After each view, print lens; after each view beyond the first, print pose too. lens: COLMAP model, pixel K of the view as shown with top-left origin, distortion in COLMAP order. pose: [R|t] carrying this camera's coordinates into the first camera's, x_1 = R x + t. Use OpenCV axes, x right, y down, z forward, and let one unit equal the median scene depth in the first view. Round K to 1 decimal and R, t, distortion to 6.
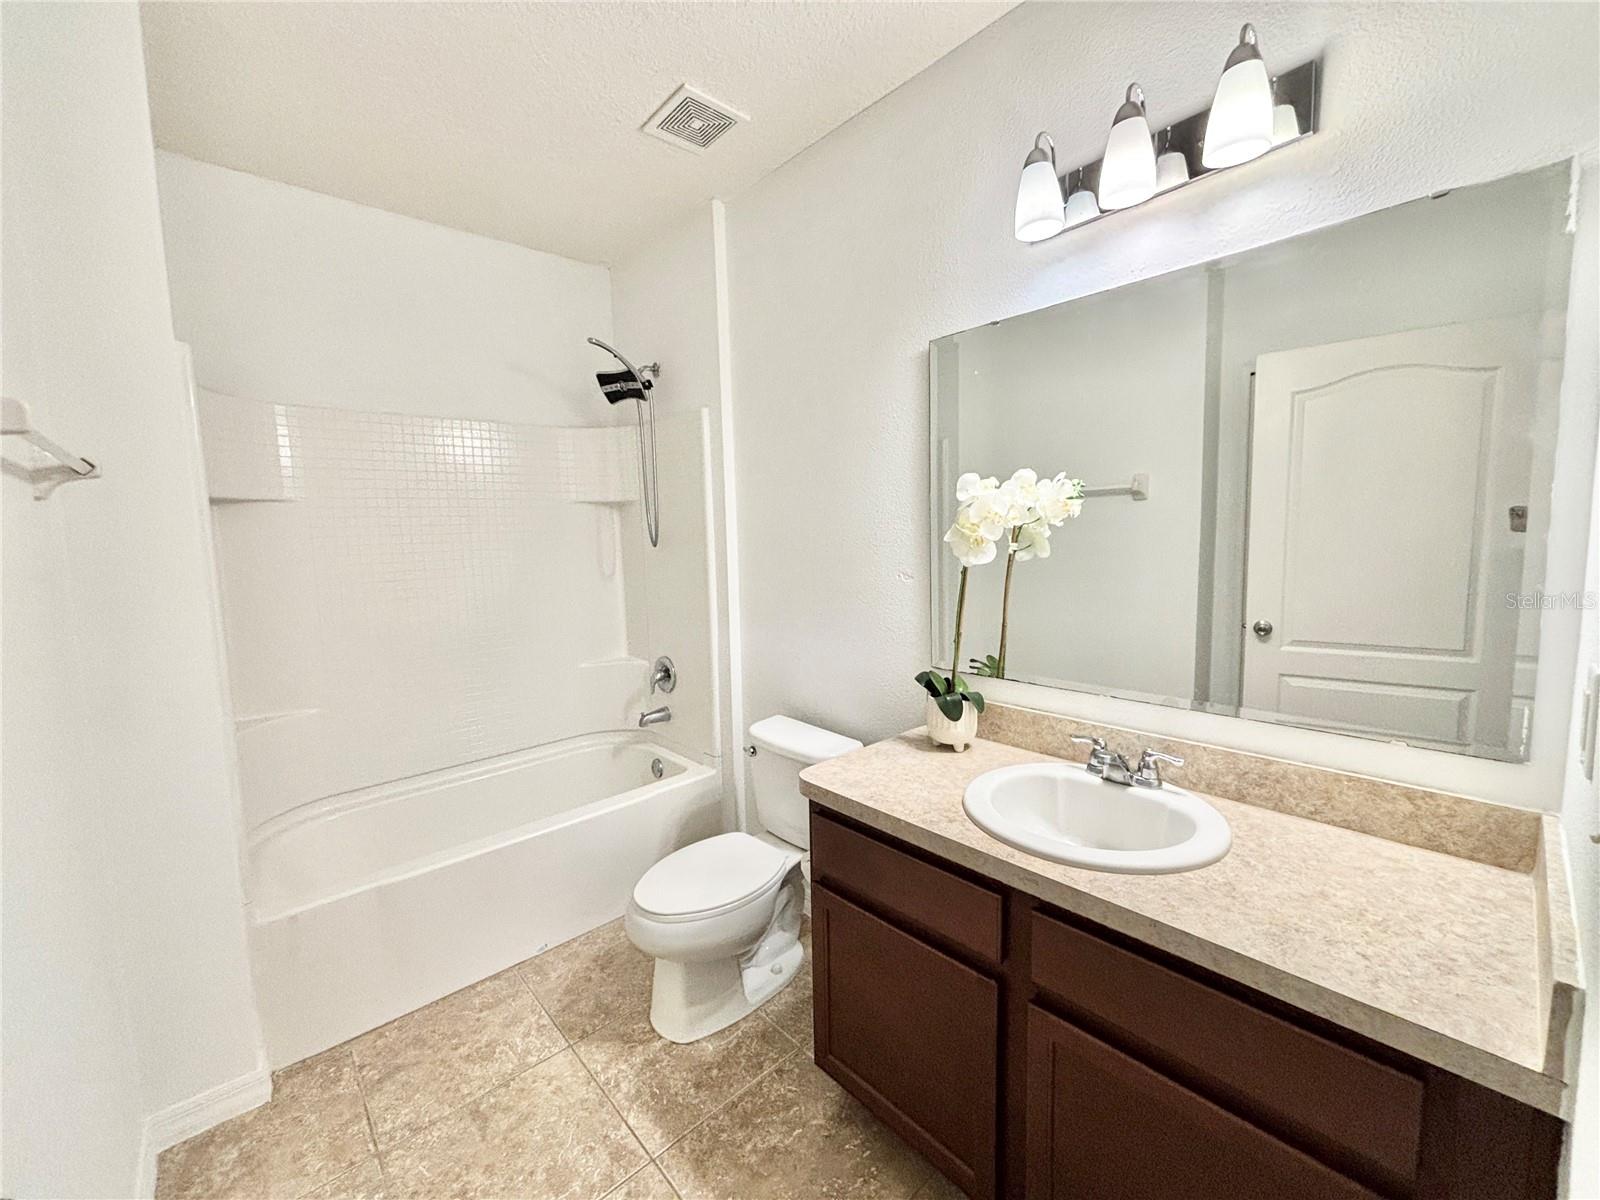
lens RADIAL K [[644.1, 0, 826.4], [0, 644.1, 636.9], [0, 0, 1]] dist [-0.000062, -0.000672]
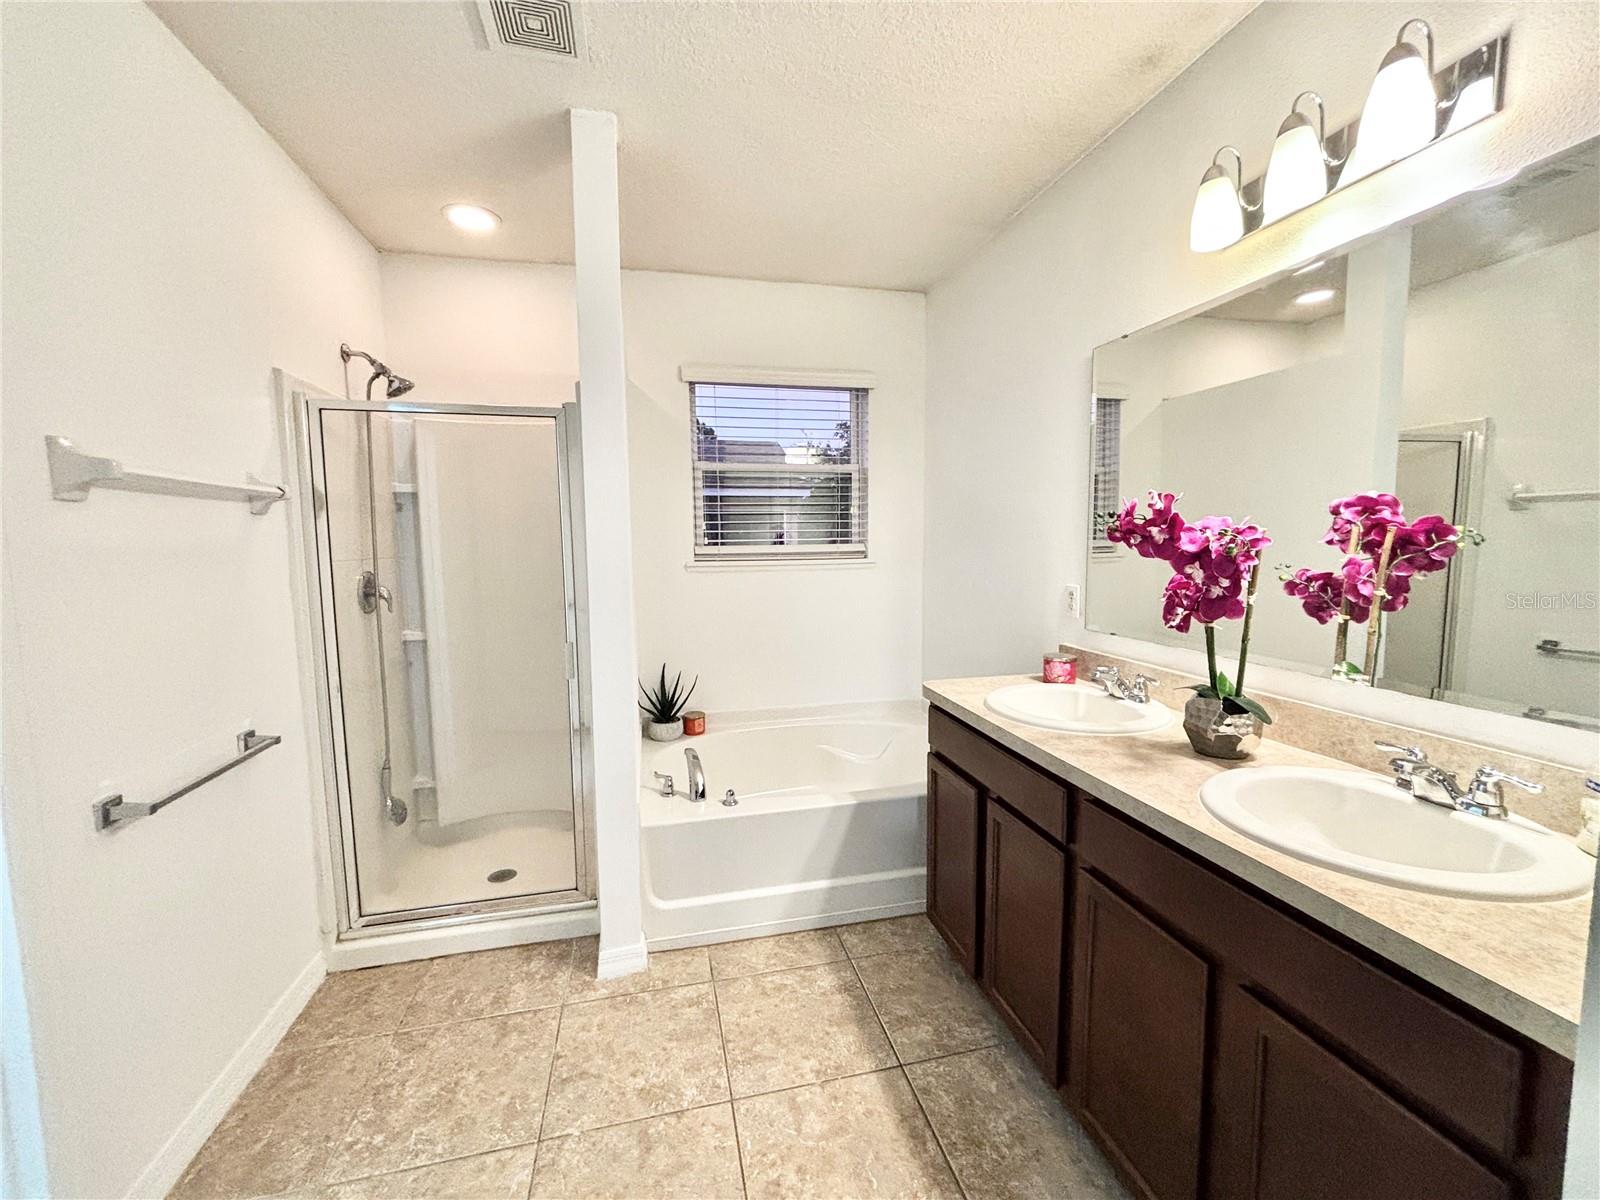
lens RADIAL K [[644.1, 0, 797.5], [0, 644.1, 596.5], [0, 0, 1]] dist [-0.000062, -0.000672]
pose [[0.876274, 0.026328, -0.481093, 0.127616], [-0.044032, 0.998703, -0.025547, 0.018251], [0.479797, 0.043570, 0.876297, -0.140472]]
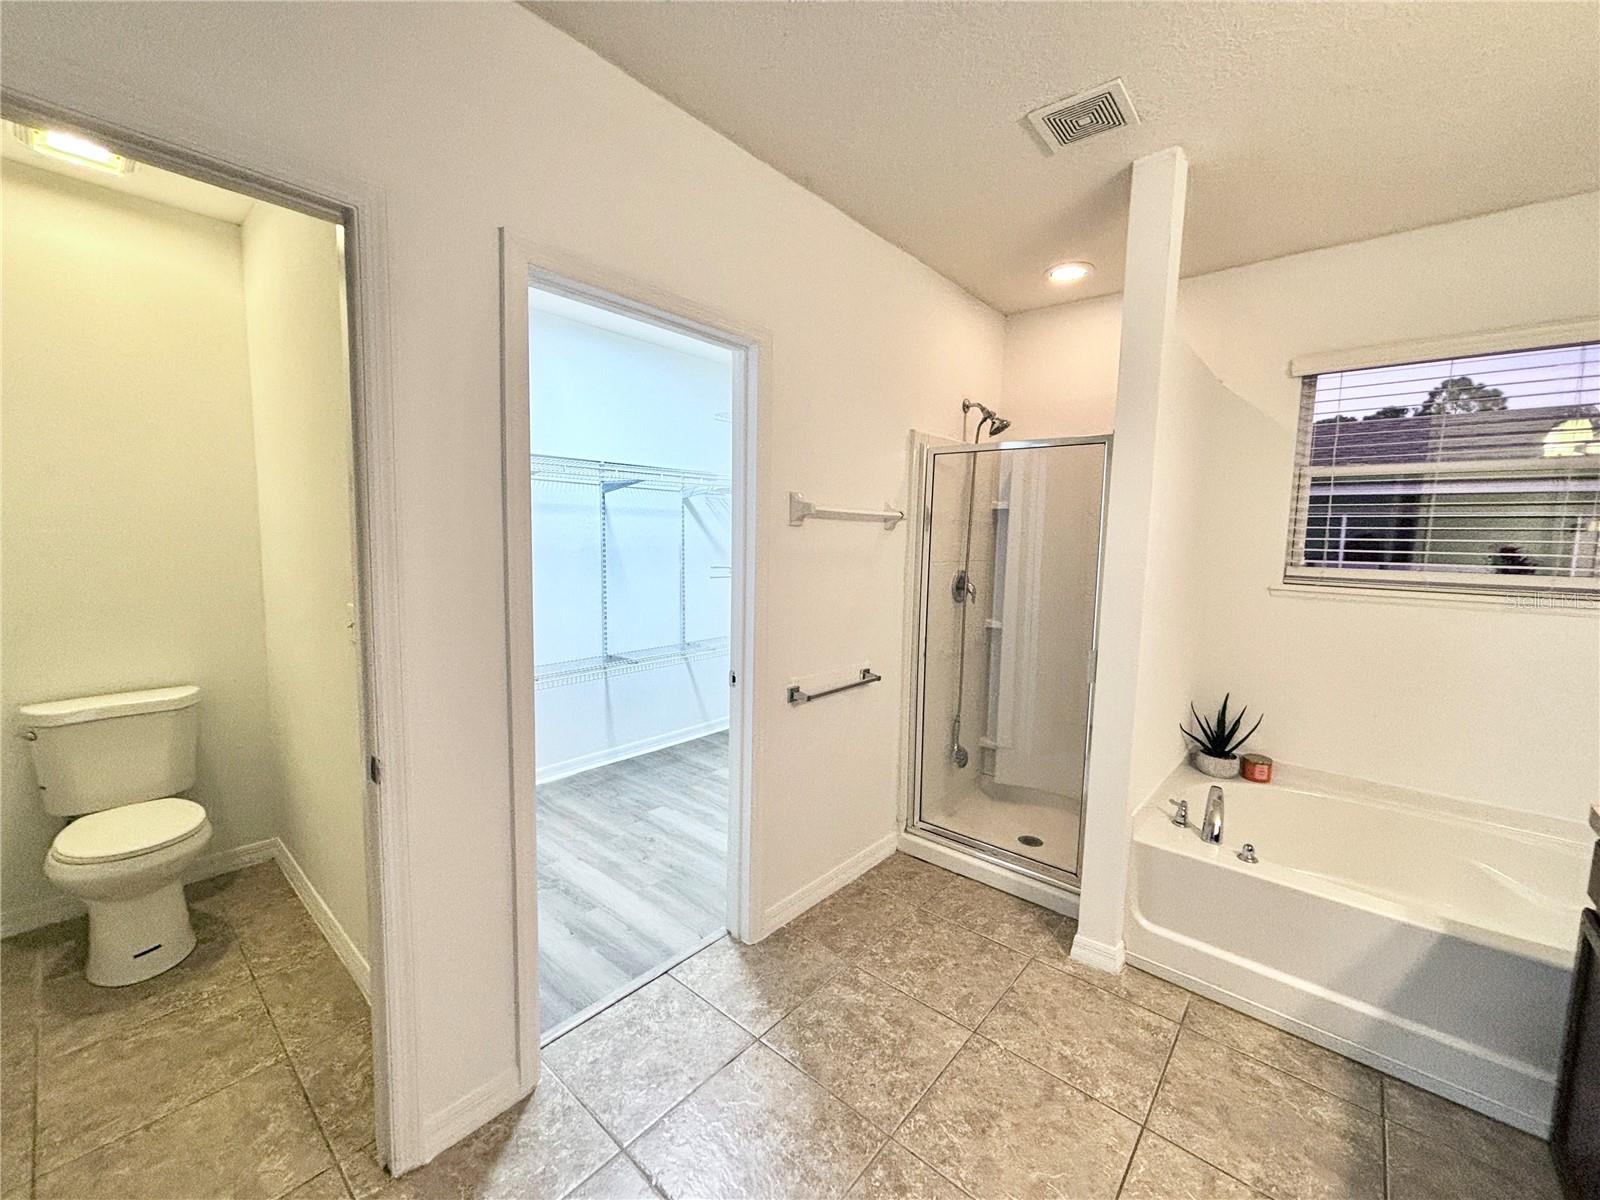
lens RADIAL K [[644.1, 0, 795.7], [0, 644.1, 594.6], [0, 0, 1]] dist [-0.000062, -0.000672]
pose [[0.118607, 0.088101, -0.989025, 0.504692], [-0.149300, 0.986314, 0.069955, -0.034941], [0.981653, 0.139364, 0.130137, -0.033317]]
